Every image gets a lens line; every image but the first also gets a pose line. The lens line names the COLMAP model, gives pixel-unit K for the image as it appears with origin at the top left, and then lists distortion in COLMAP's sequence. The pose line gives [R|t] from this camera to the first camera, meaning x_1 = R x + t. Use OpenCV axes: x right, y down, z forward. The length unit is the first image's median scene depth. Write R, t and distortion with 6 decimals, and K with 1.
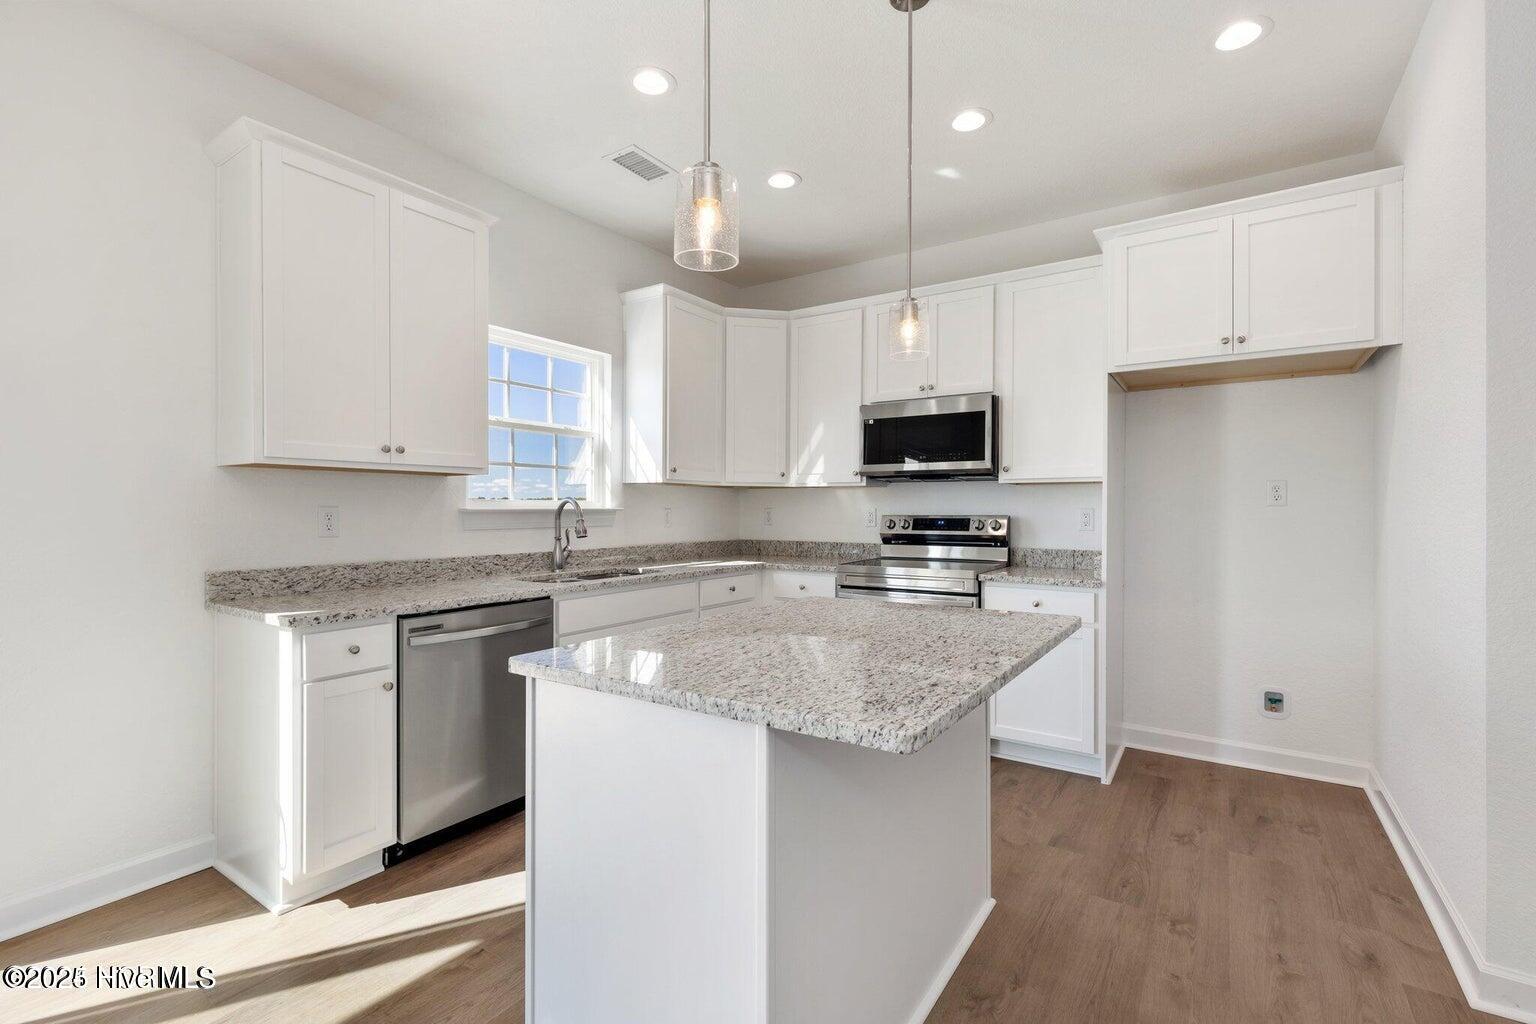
lens RADIAL K [[681.1, 0, 768.0], [0, 681.1, 512.0], [0, 0, 1]] dist [0.004651, -0.001039]
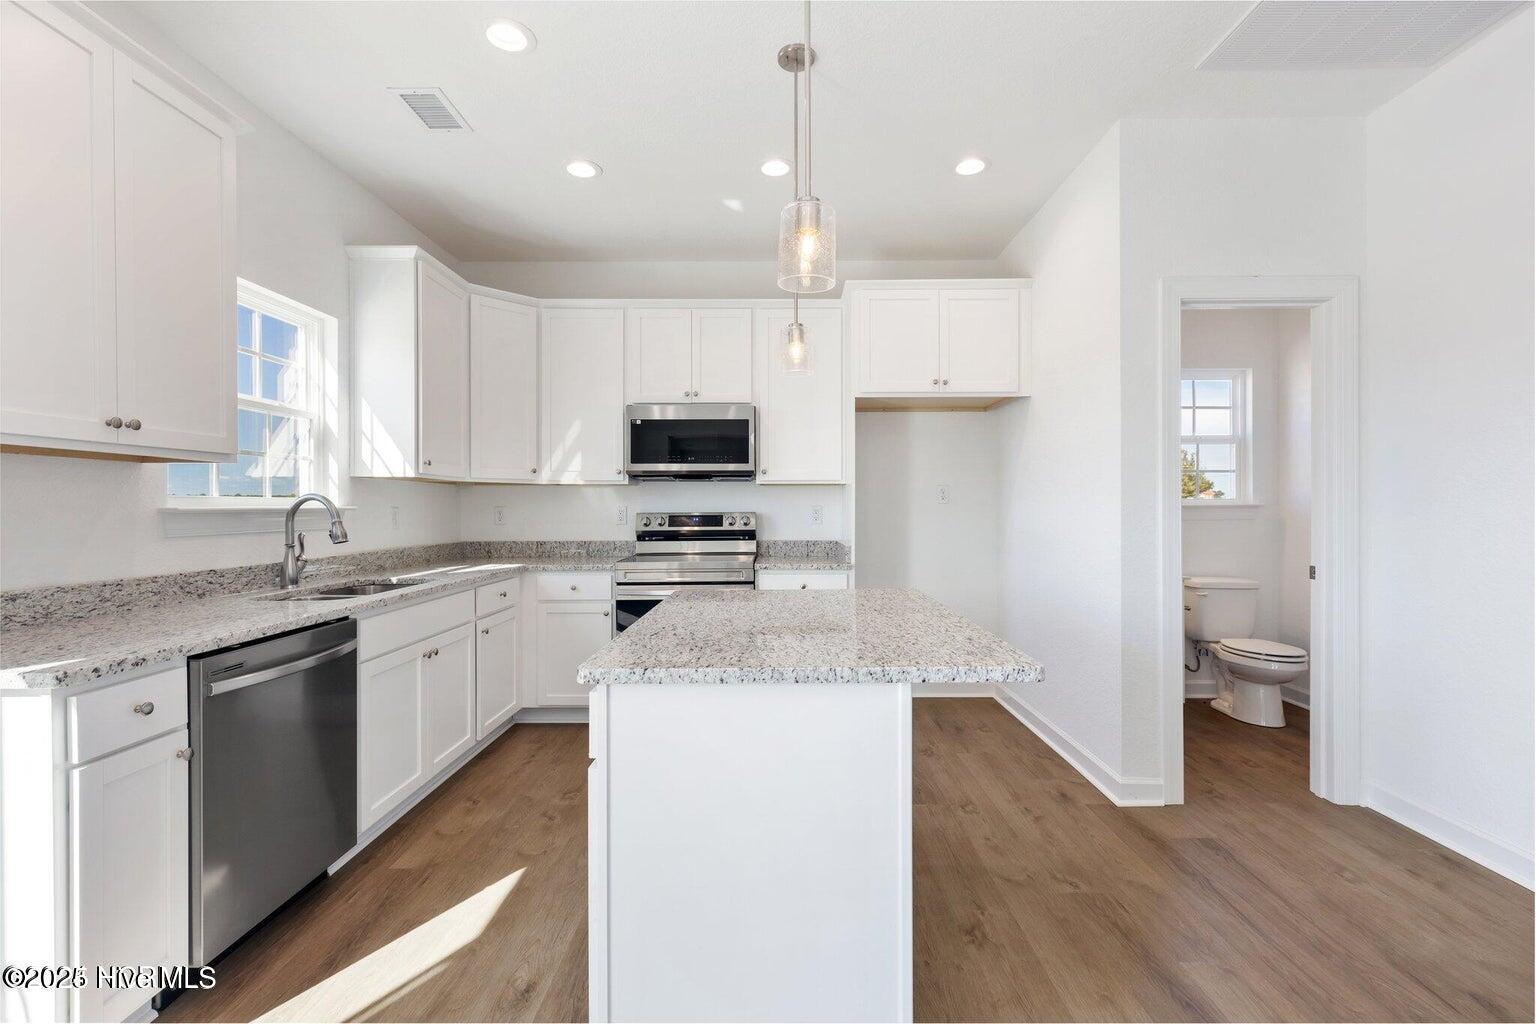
lens RADIAL K [[681.1, 0, 768.0], [0, 681.1, 512.0], [0, 0, 1]] dist [0.004651, -0.001039]
pose [[0.838291, -0.007486, 0.545171, -0.270158], [0.006112, 0.999972, 0.004333, -0.000034], [-0.545188, -0.000301, 0.838314, 0.036236]]
